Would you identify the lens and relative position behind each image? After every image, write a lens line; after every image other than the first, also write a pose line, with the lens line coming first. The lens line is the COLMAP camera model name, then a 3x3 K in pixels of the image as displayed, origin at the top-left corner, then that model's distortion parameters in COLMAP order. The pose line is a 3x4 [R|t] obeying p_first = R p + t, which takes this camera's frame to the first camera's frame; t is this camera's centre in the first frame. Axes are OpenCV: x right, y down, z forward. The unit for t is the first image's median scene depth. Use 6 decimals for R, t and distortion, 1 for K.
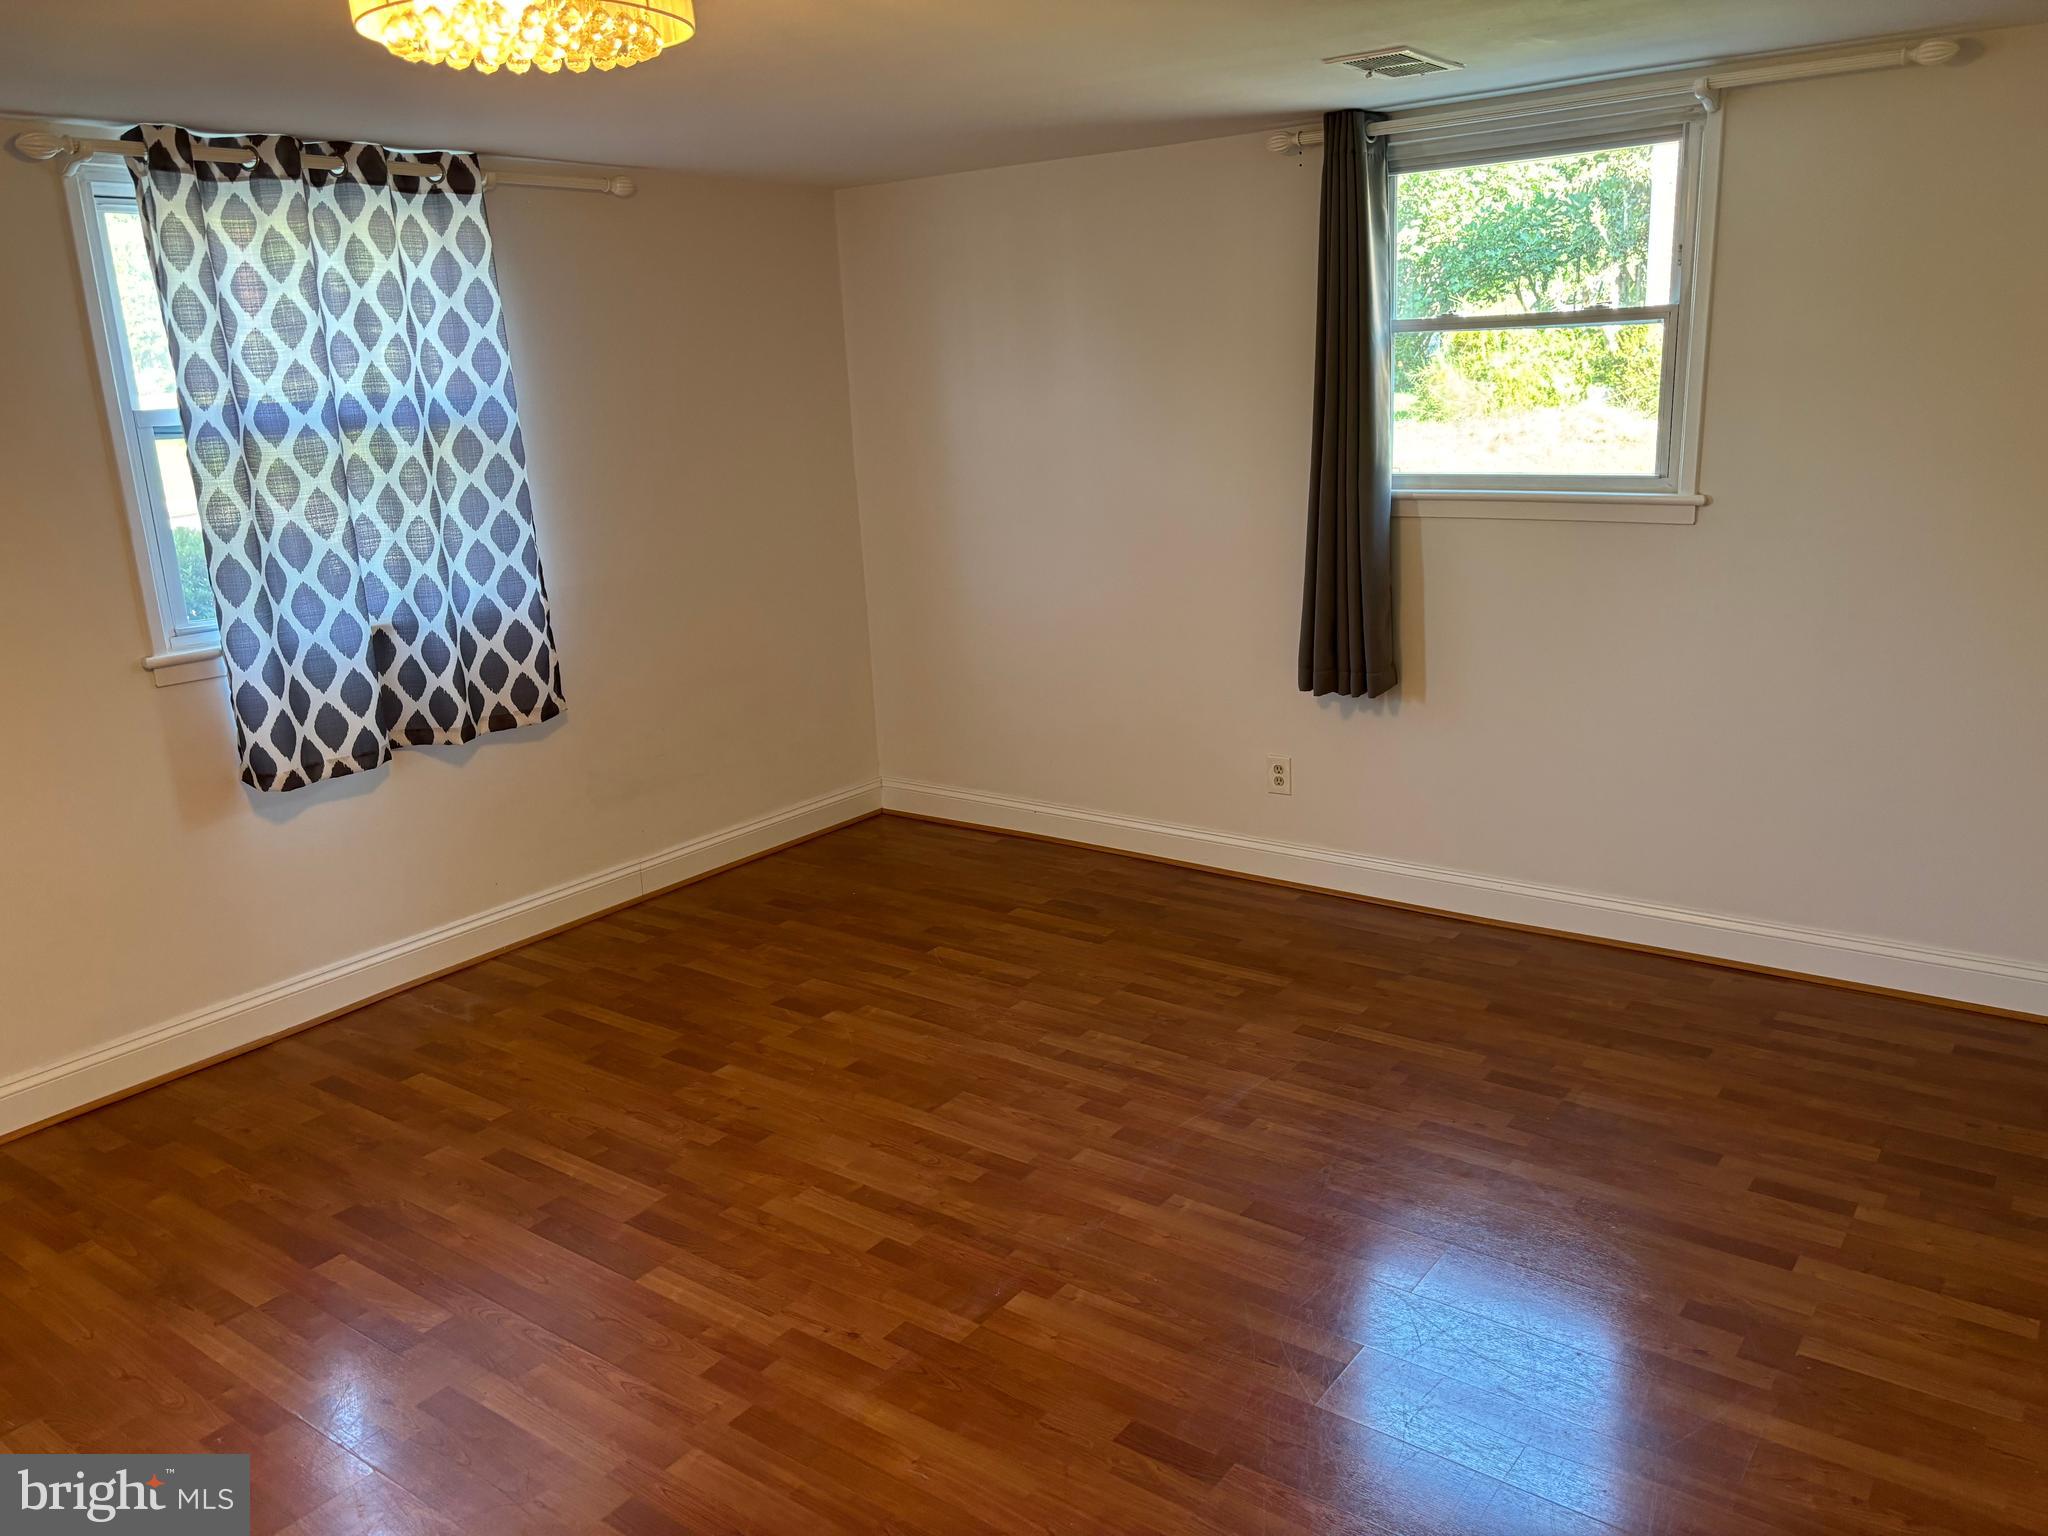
lens RADIAL K [[1560.8, 0, 1024.0], [0, 1560.8, 768.0], [0, 0, 1]] dist [0.153943, -0.190596]
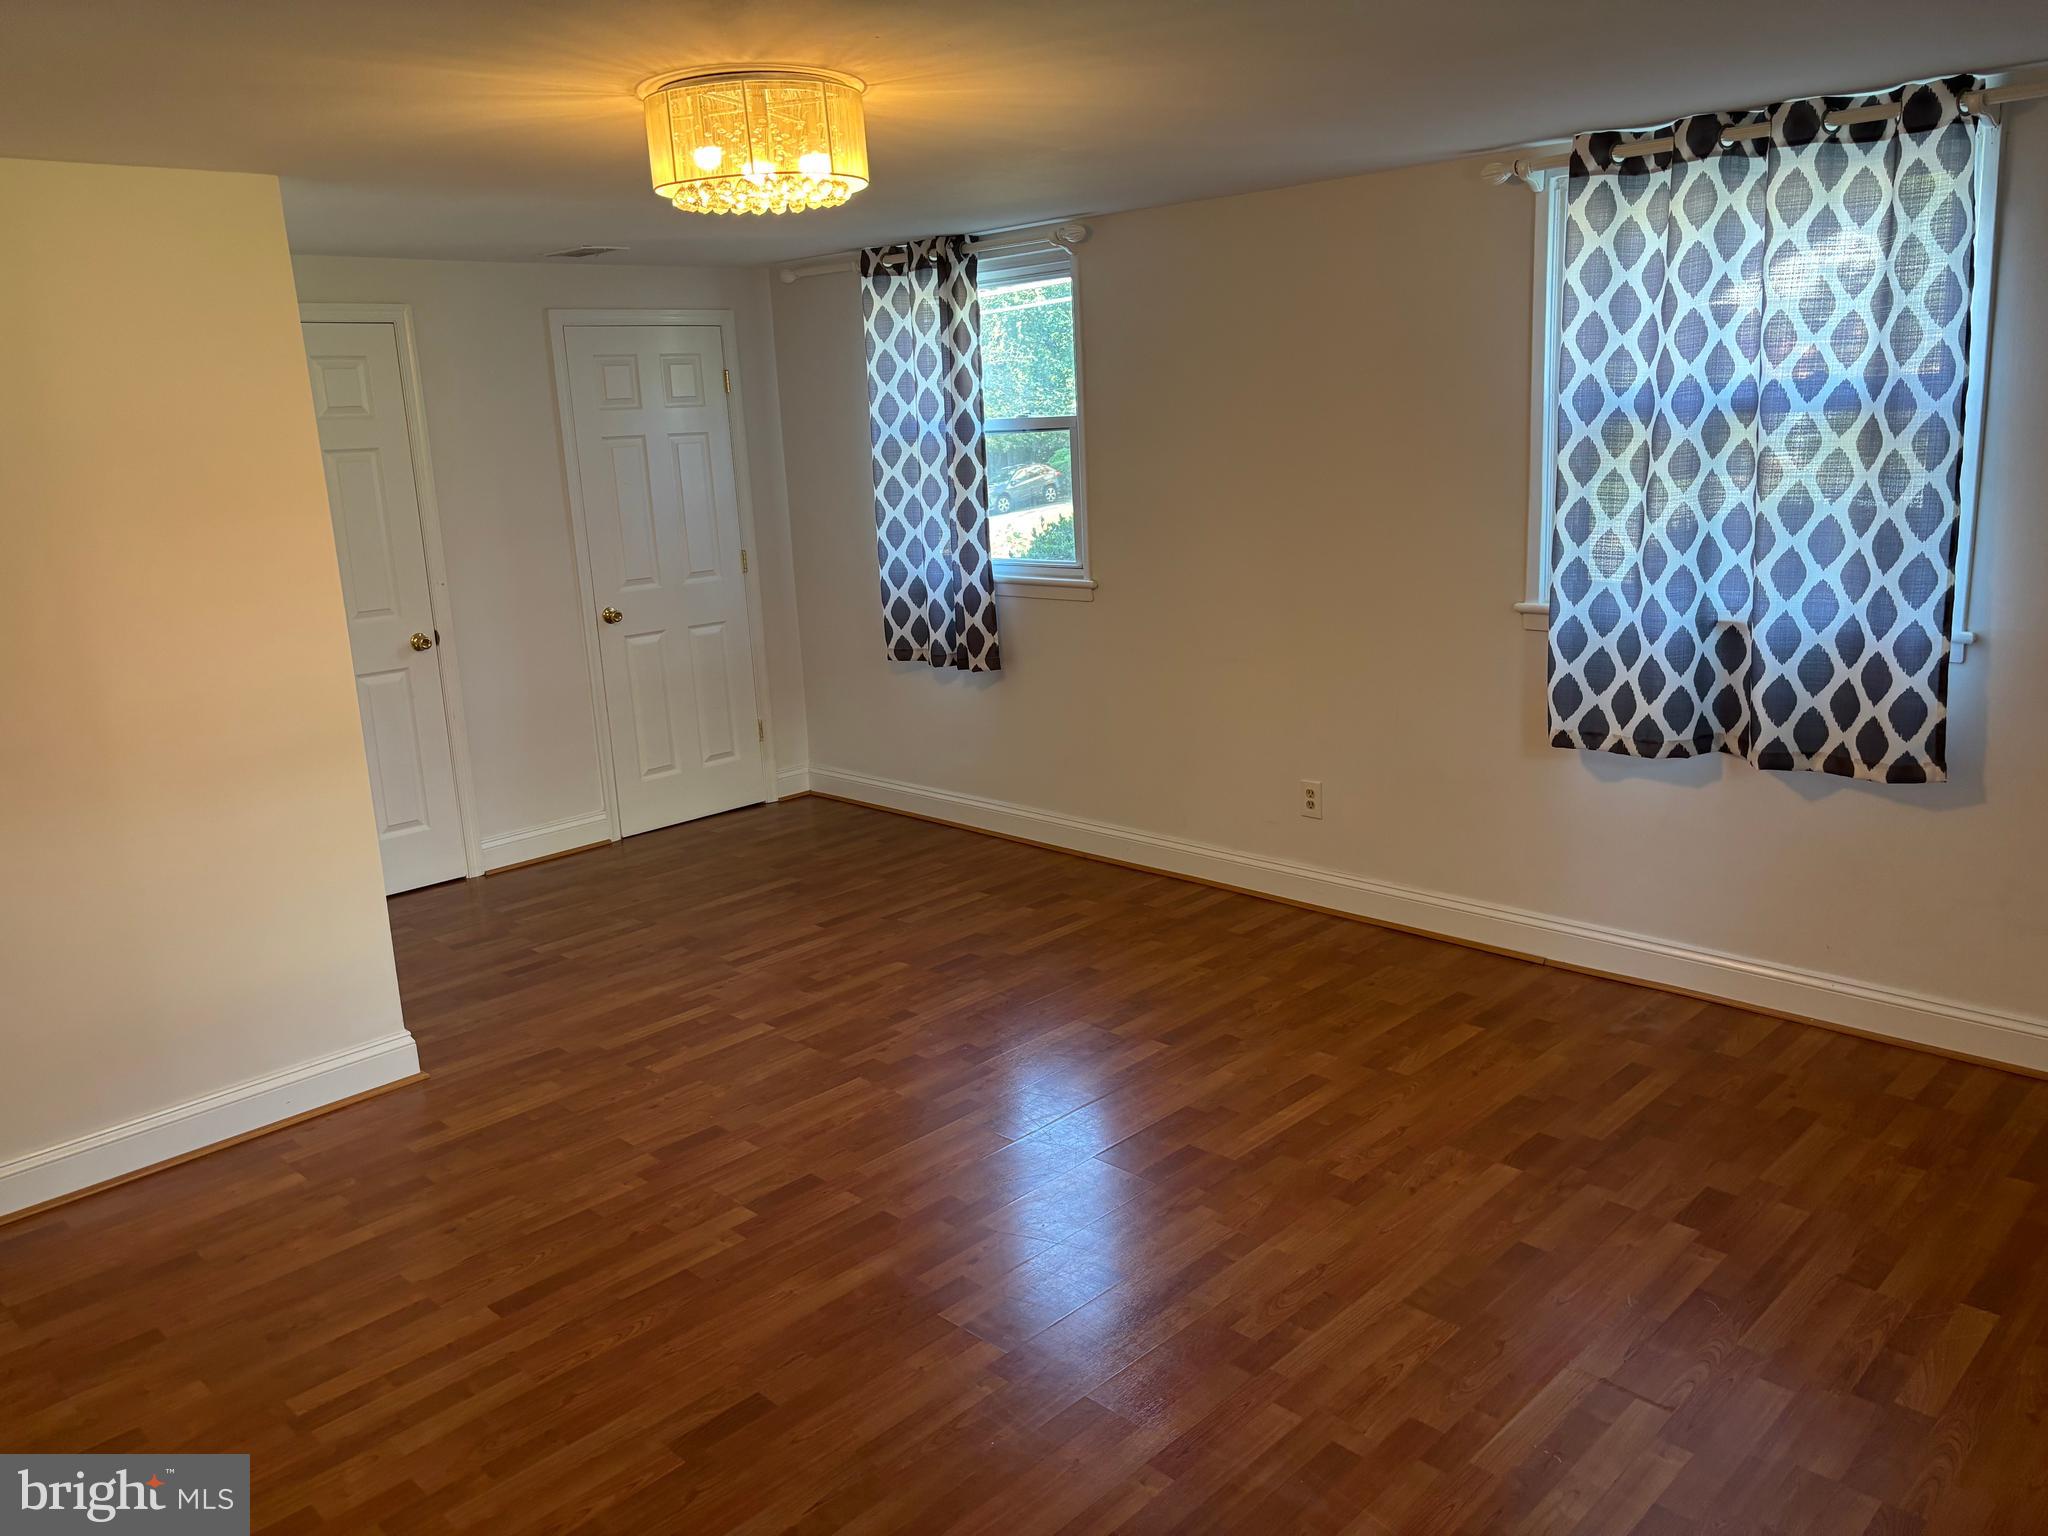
lens RADIAL K [[1562.7, 0, 1040.1], [0, 1562.7, 764.3], [0, 0, 1]] dist [0.042517, -0.006679]
pose [[-0.128618, 0.276218, -0.952450, 0.618748], [-0.205578, 0.932138, 0.298089, -0.227086], [0.970152, 0.234142, -0.063106, 0.756092]]
